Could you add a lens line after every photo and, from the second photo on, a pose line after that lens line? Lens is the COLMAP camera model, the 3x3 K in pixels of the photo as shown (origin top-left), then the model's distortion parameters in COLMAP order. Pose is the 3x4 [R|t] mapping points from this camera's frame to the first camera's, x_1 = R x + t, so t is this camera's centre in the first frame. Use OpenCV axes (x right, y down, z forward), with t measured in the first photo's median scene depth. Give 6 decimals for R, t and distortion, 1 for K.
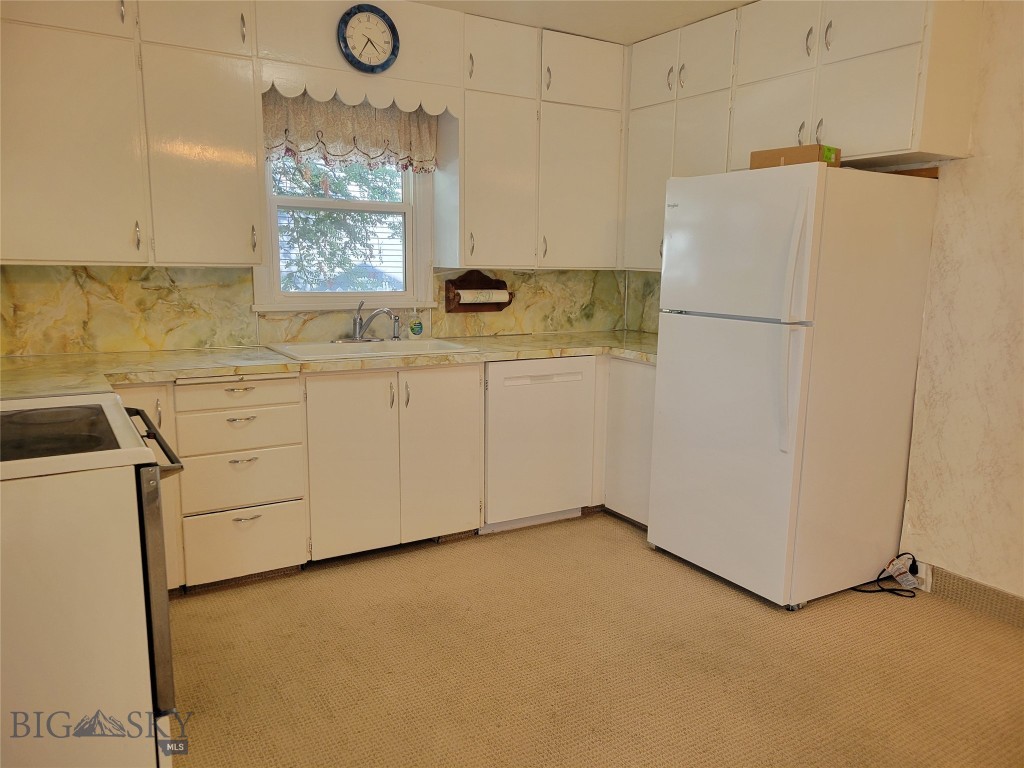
lens RADIAL K [[770.9, 0, 513.1], [0, 770.9, 387.0], [0, 0, 1]] dist [0.041510, -0.003342]
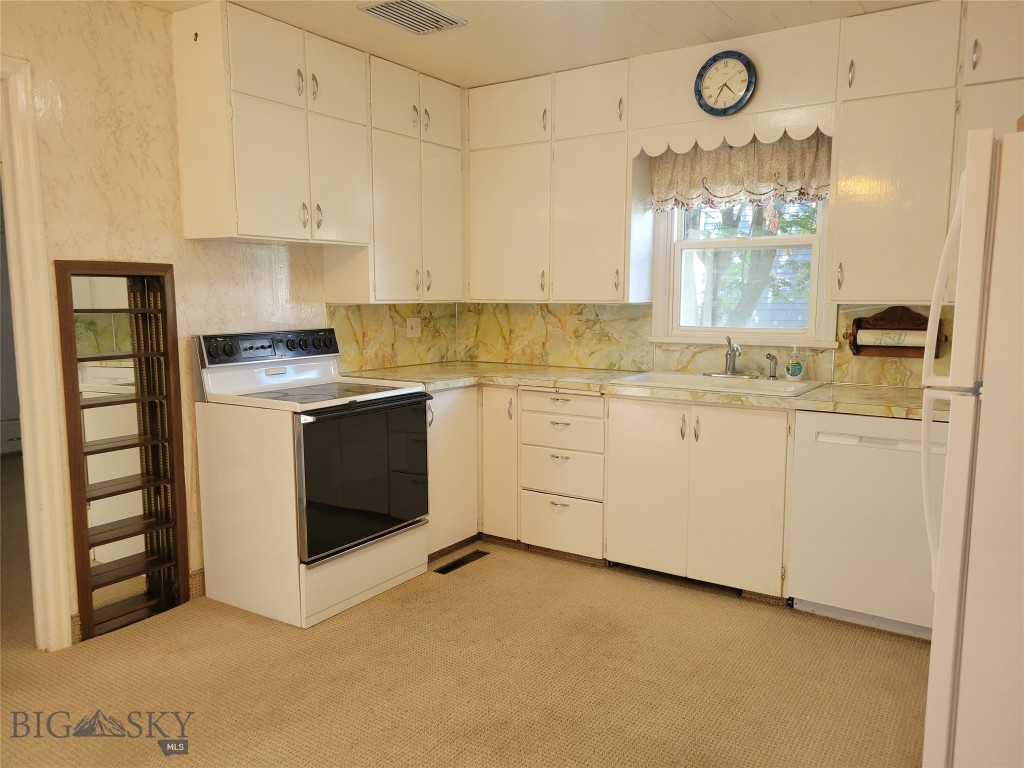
lens RADIAL K [[770.9, 0, 512.4], [0, 770.9, 384.3], [0, 0, 1]] dist [0.041510, -0.003342]
pose [[0.419767, 0.092071, -0.902950, 0.662820], [-0.143334, 0.989083, 0.034220, -0.047626], [0.896243, 0.115059, 0.428381, 0.349398]]
